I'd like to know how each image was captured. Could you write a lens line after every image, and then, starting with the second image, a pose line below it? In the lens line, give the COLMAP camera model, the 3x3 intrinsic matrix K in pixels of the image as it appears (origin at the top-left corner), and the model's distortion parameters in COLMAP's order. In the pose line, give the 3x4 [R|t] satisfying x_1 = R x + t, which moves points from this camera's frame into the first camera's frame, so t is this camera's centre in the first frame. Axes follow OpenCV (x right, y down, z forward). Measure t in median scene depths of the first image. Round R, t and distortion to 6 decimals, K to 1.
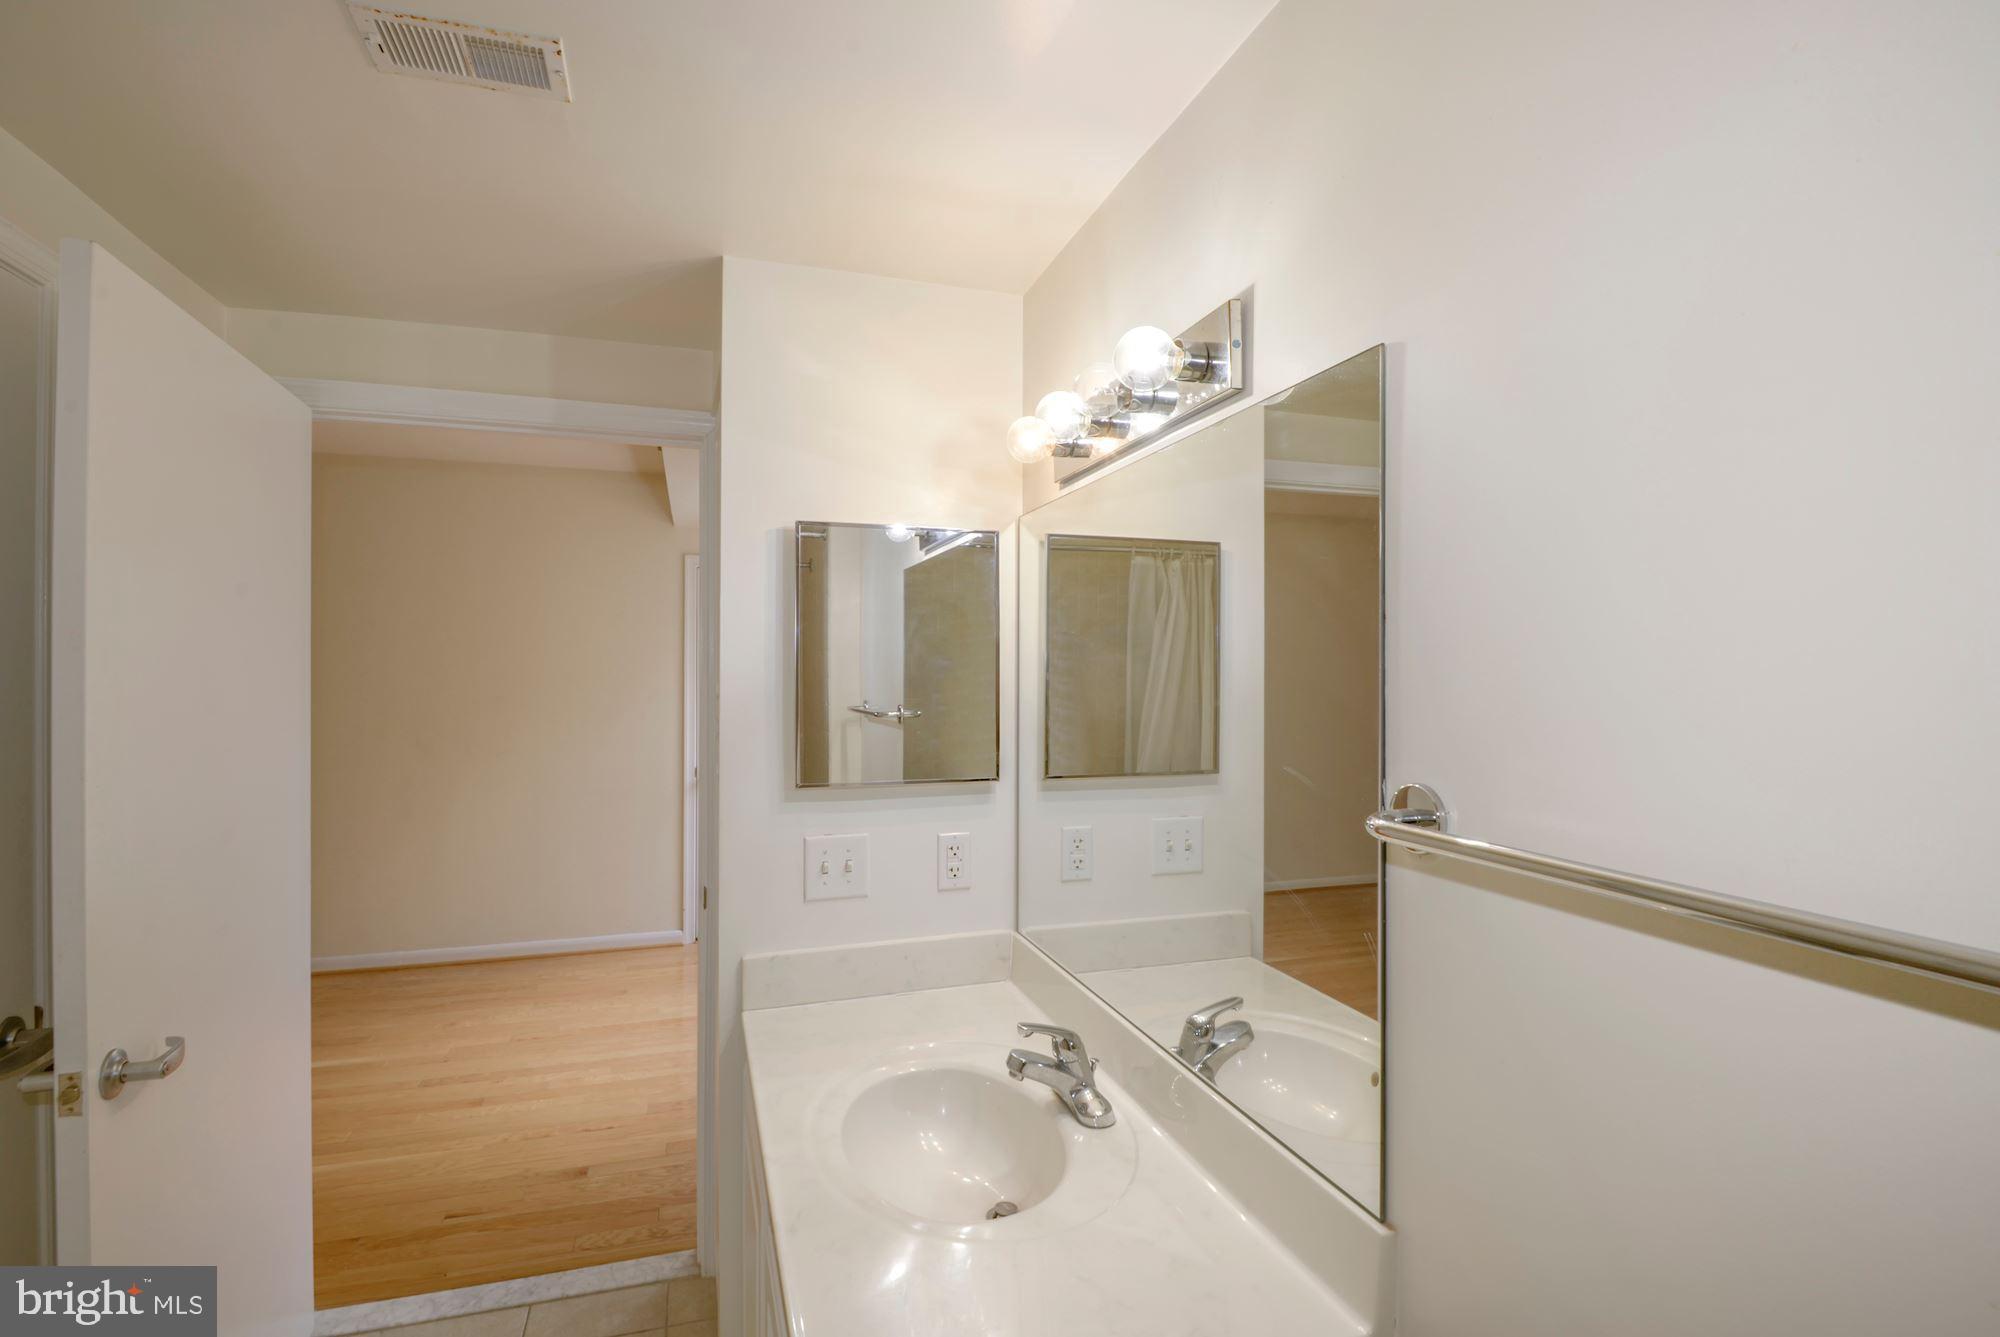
lens RADIAL K [[947.1, 0, 1000.0], [0, 947.1, 668.5], [0, 0, 1]] dist [0.000360, -0.000362]
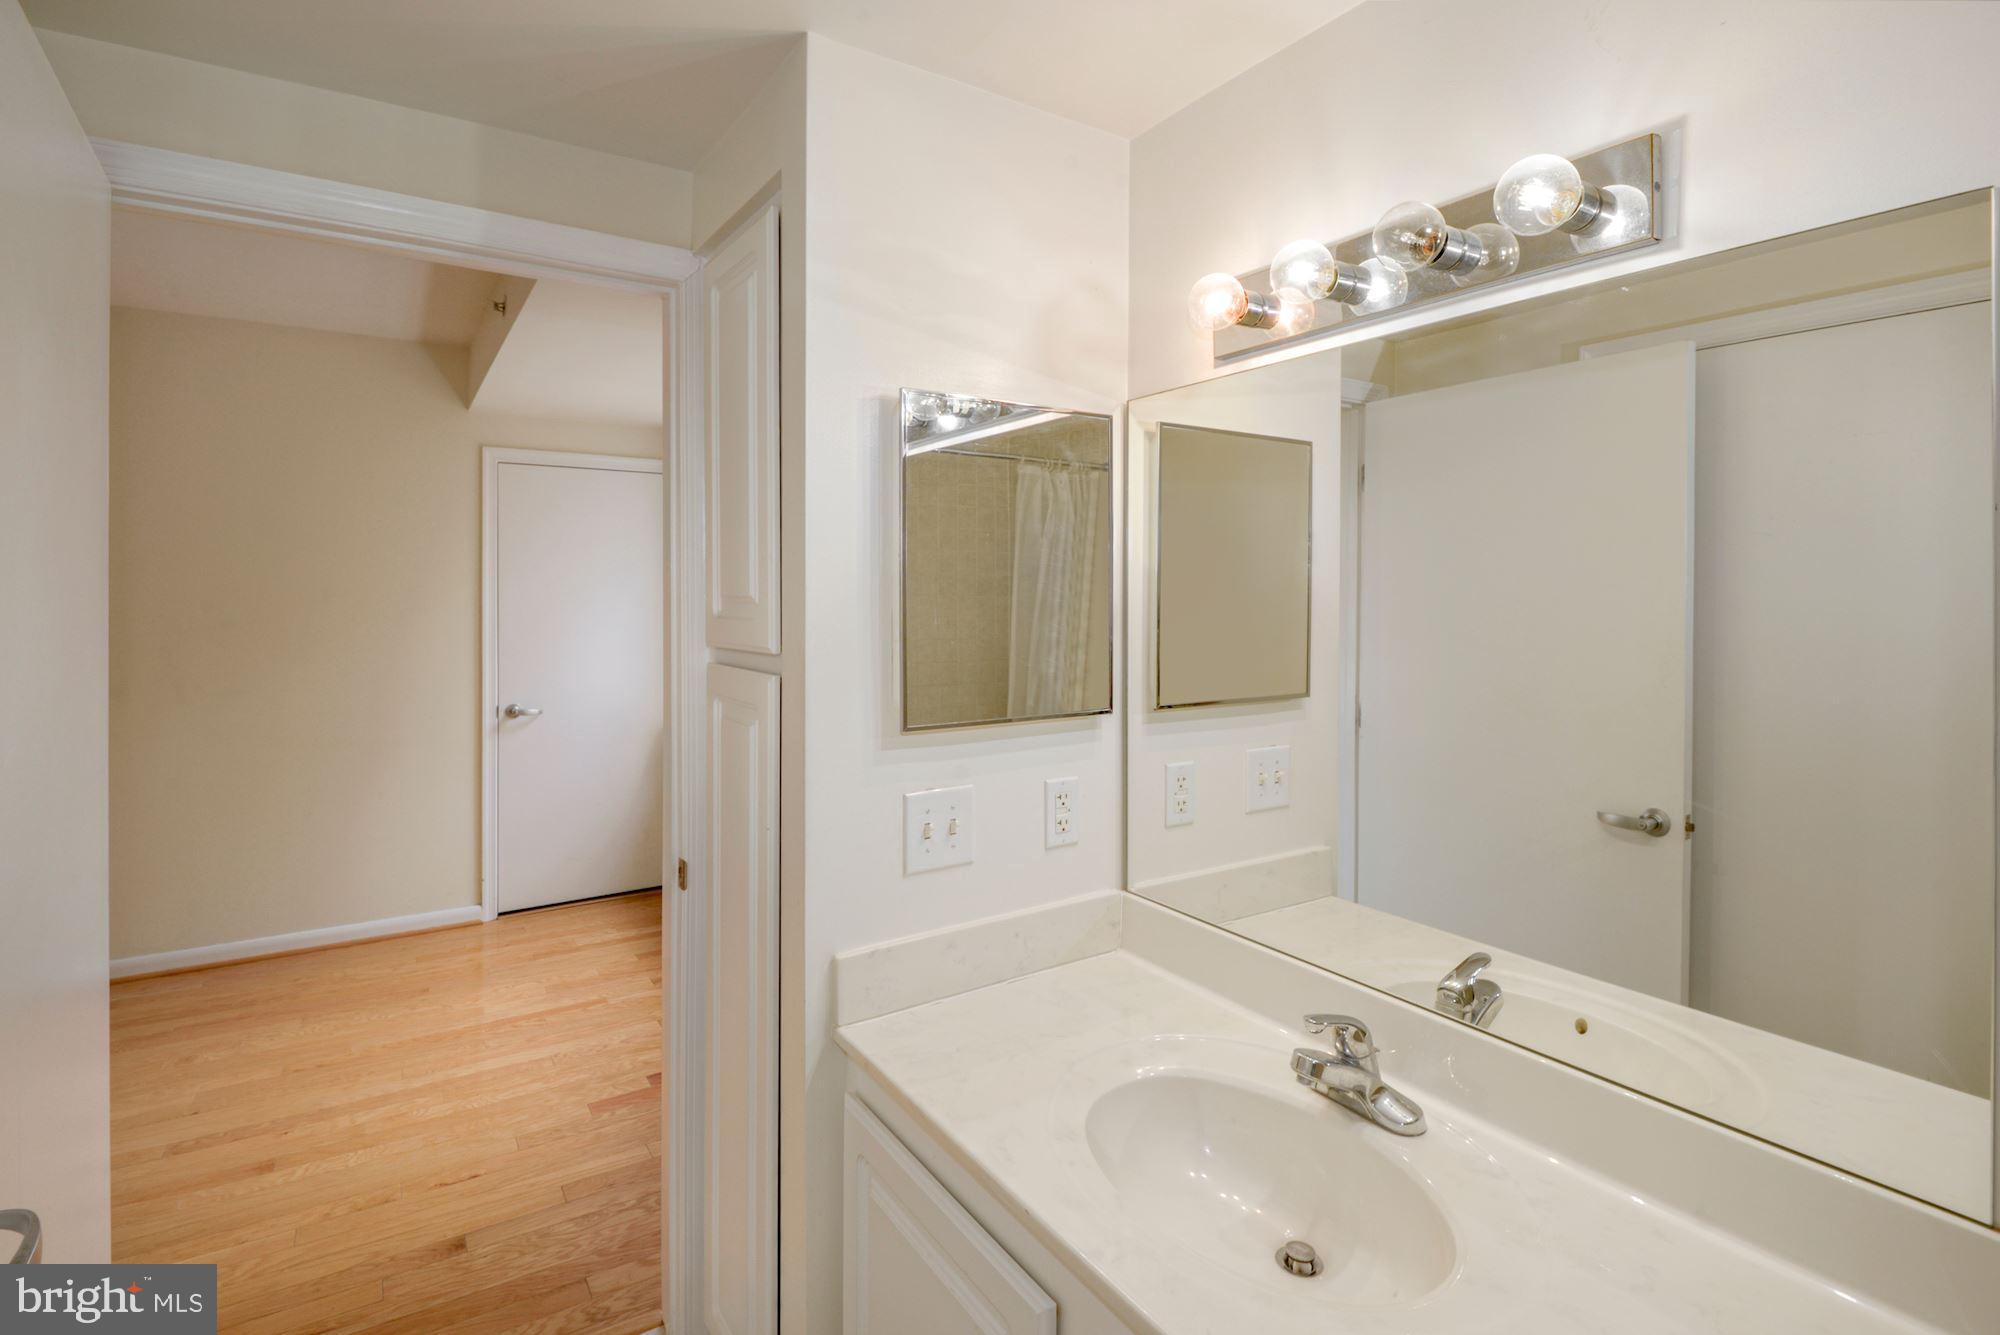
lens RADIAL K [[971.5, 0, 993.9], [0, 971.5, 585.6], [0, 0, 1]] dist [-0.001609, -0.001961]
pose [[0.965994, 0.002728, 0.258549, -0.254790], [-0.001655, 0.999989, -0.004365, 0.007720], [-0.258558, 0.003789, 0.965988, 0.153646]]
